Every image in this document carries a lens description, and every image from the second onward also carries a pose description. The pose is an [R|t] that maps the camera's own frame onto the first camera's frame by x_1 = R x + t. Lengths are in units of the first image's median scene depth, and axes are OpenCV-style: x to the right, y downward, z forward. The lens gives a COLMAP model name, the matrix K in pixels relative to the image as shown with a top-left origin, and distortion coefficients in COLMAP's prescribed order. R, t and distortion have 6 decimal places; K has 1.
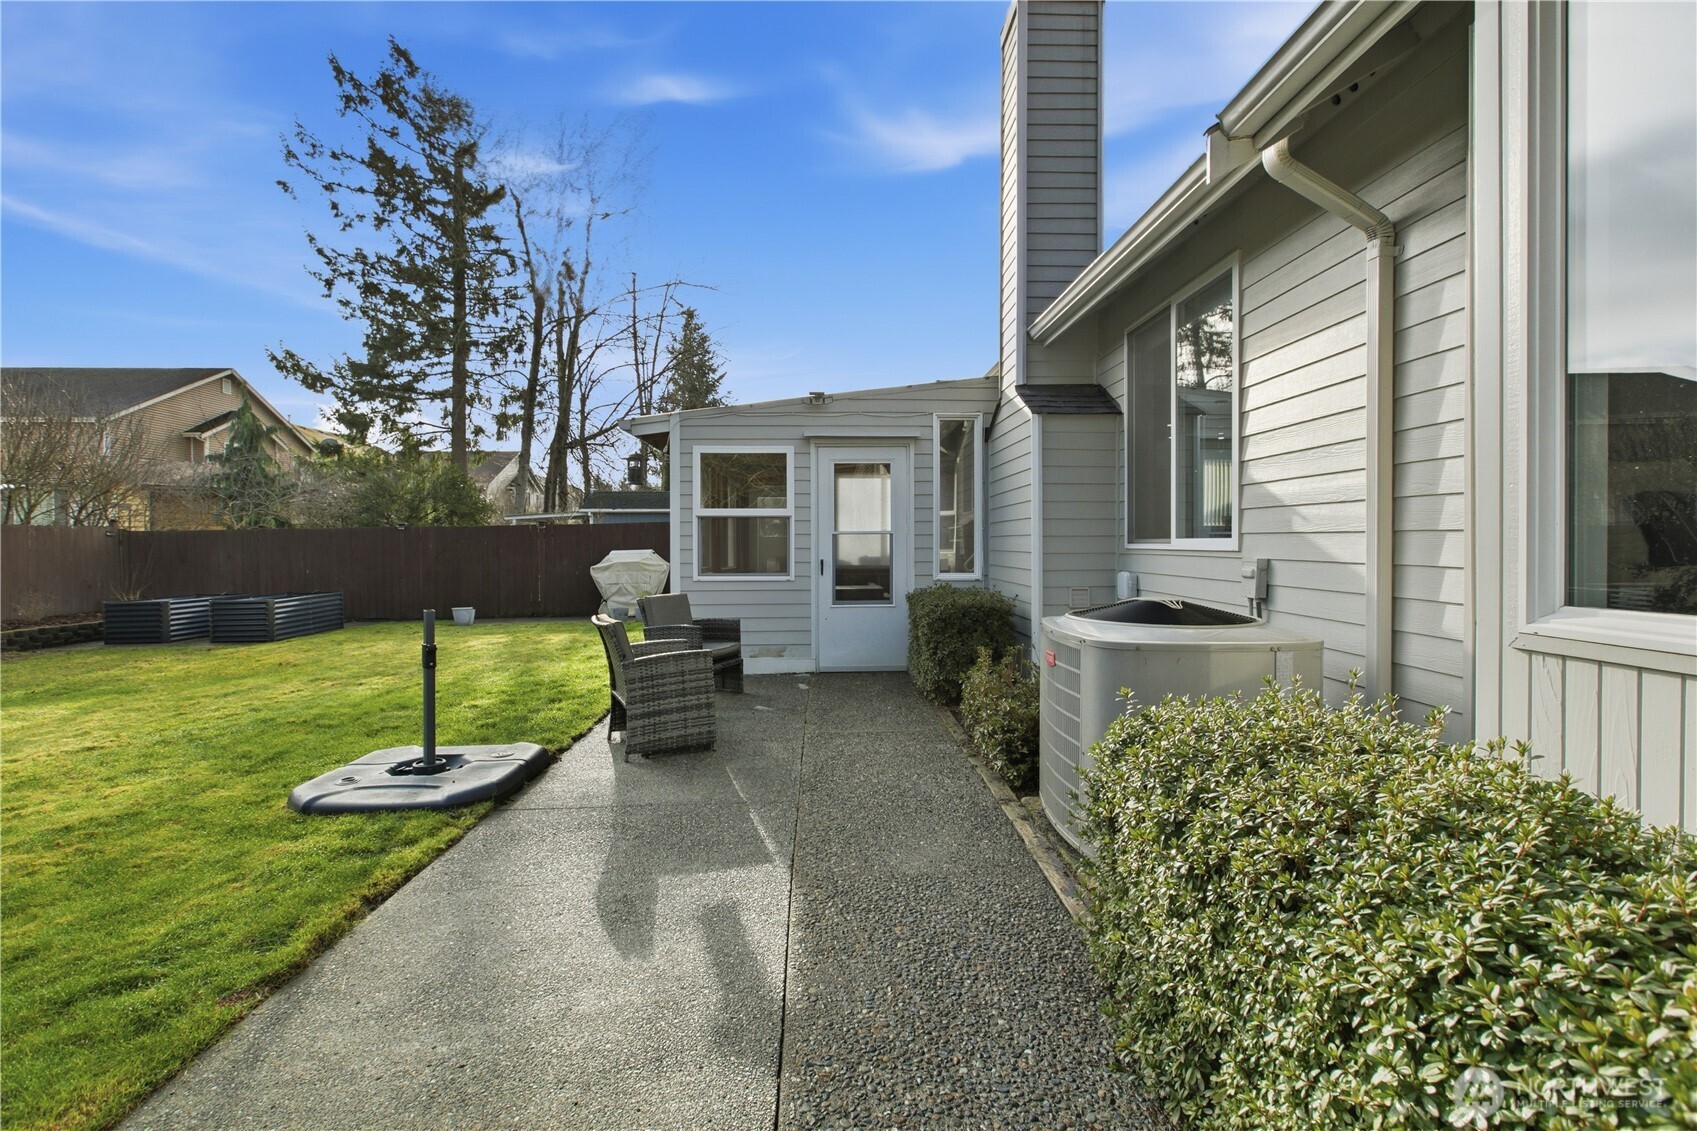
lens RADIAL K [[787.6, 0, 851.2], [0, 787.6, 541.9], [0, 0, 1]] dist [-0.000060, 0.000628]
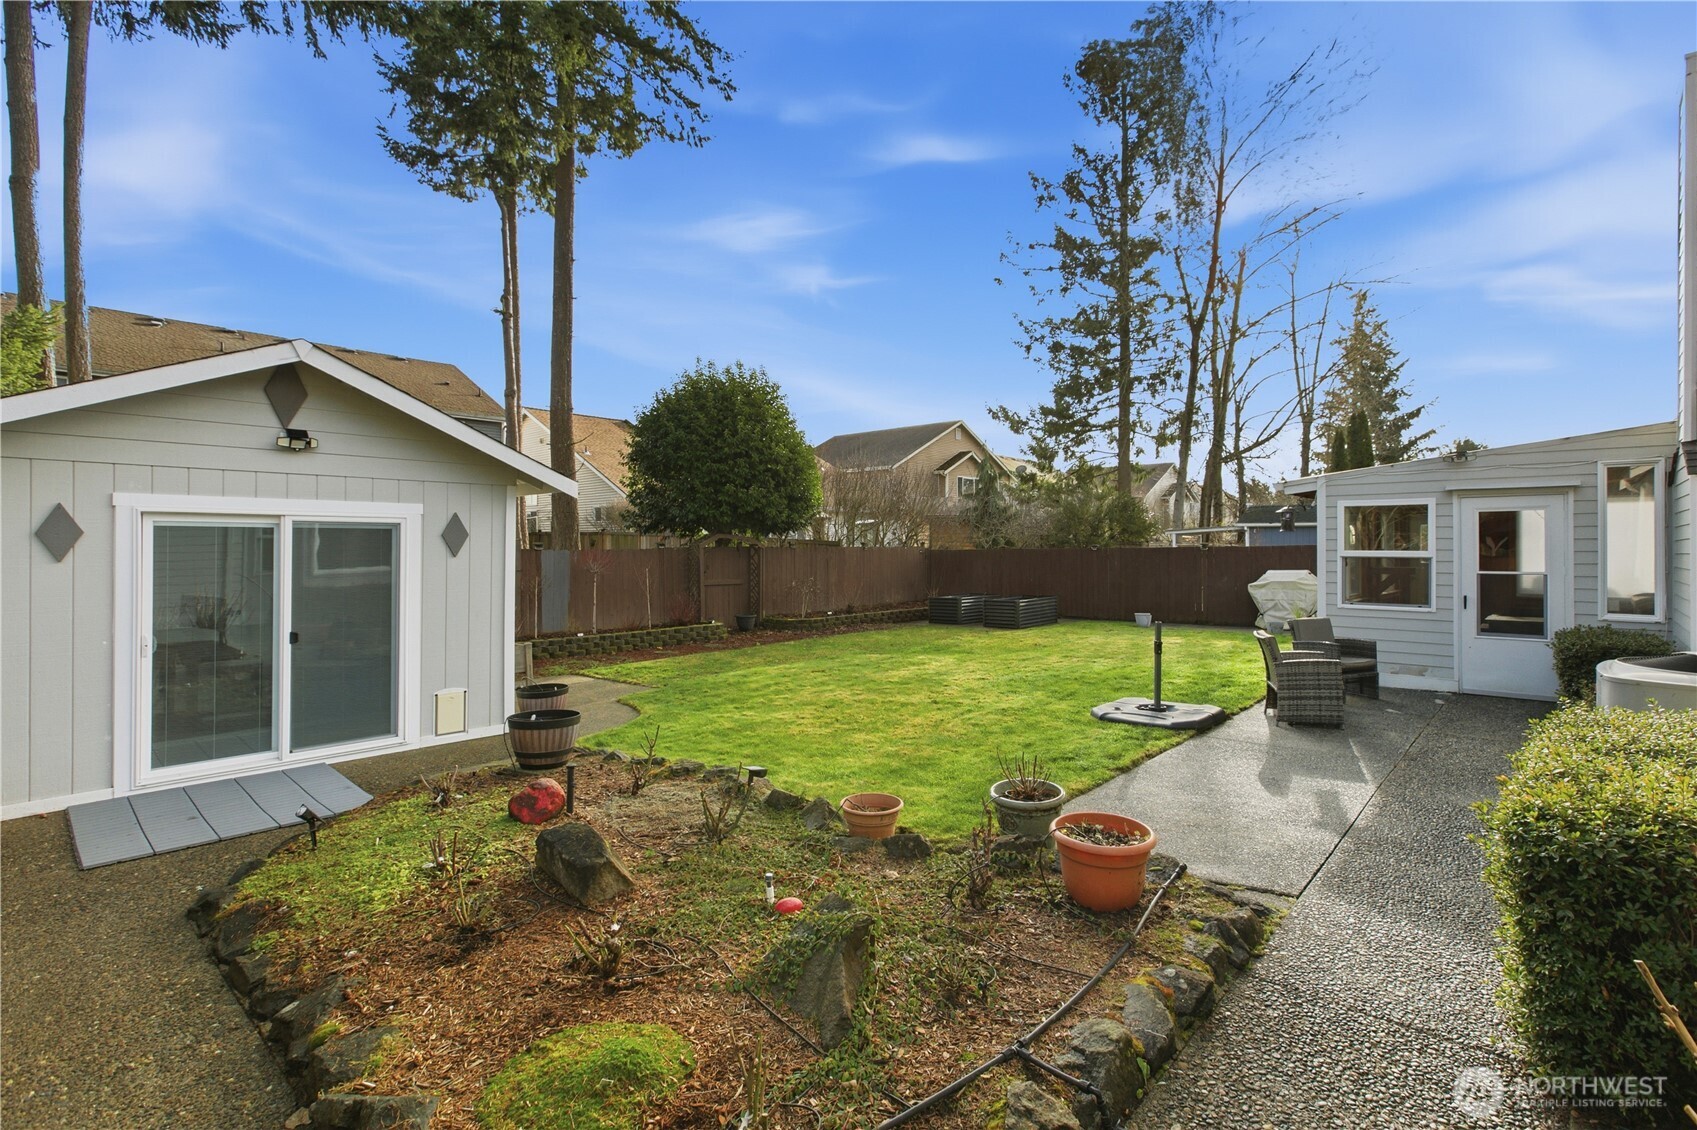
lens RADIAL K [[787.6, 0, 851.2], [0, 787.6, 541.4], [0, 0, 1]] dist [-0.000060, 0.000628]
pose [[0.709122, -0.002088, -0.705083, 0.033197], [-0.000320, 0.999995, -0.003283, -0.012635], [0.705086, 0.002554, 0.709117, -0.107654]]
